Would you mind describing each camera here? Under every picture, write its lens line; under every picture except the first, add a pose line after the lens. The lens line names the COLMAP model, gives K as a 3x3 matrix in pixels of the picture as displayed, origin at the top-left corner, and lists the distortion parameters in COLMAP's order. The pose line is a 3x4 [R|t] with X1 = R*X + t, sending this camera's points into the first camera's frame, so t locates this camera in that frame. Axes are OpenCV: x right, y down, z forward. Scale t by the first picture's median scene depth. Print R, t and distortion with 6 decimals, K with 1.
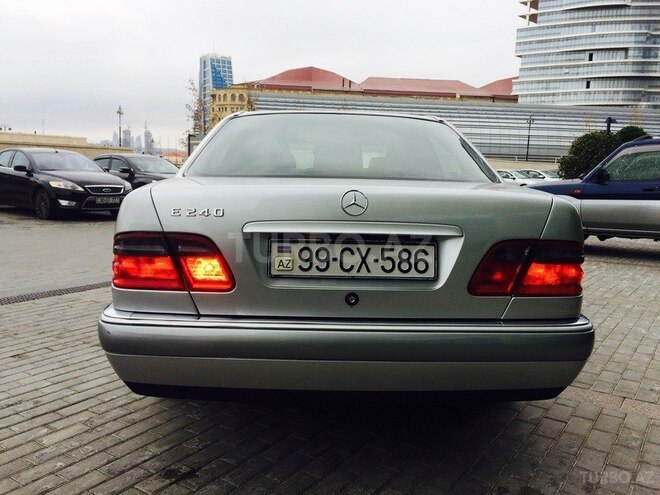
lens RADIAL K [[568.8, 0, 330.0], [0, 568.8, 247.5], [0, 0, 1]] dist [0.094399, -0.131146]
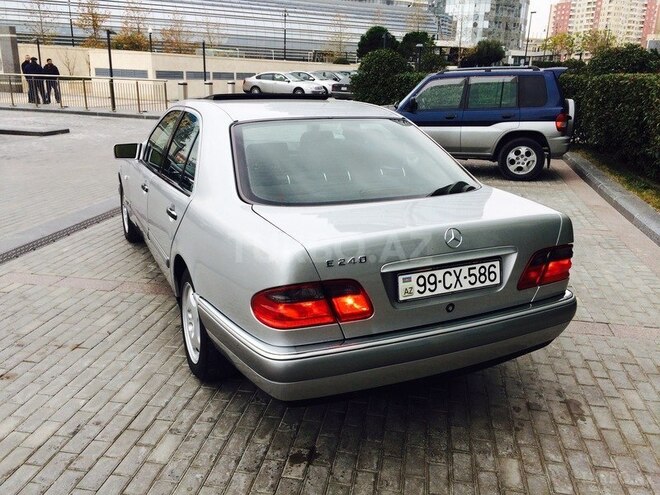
lens RADIAL K [[568.8, 0, 330.0], [0, 568.8, 247.5], [0, 0, 1]] dist [0.094399, -0.131146]
pose [[0.911927, -0.125914, 0.390556, -0.728466], [0.052274, 0.979651, 0.193780, -0.324479], [-0.407009, -0.156298, 0.899953, -0.074035]]
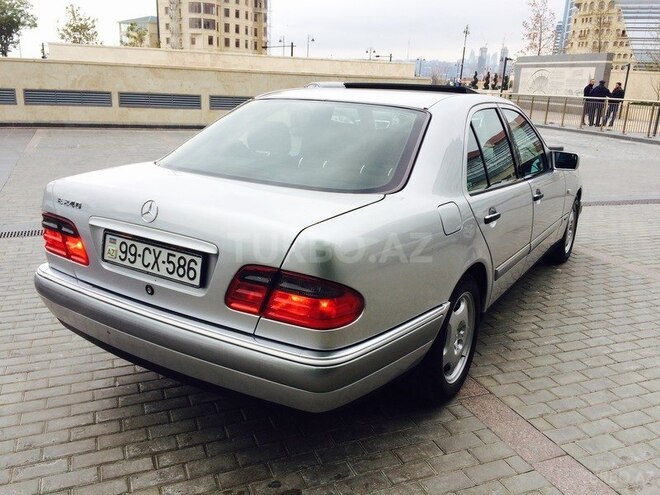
lens RADIAL K [[568.8, 0, 330.0], [0, 568.8, 247.5], [0, 0, 1]] dist [0.094399, -0.131146]
pose [[0.829646, 0.160333, -0.534772, 0.987384], [-0.085943, 0.983135, 0.161427, -0.225676], [0.551635, -0.087968, 0.829434, 0.215363]]
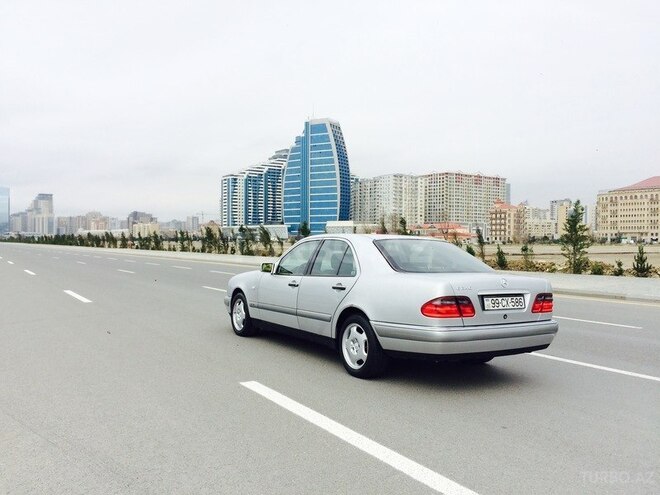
lens RADIAL K [[568.8, 0, 330.0], [0, 568.8, 247.5], [0, 0, 1]] dist [0.094399, -0.131146]
pose [[0.865764, -0.008091, 0.500387, -2.208328], [0.069118, 0.992221, -0.103543, -0.016810], [-0.495657, 0.124230, 0.859588, -1.125056]]
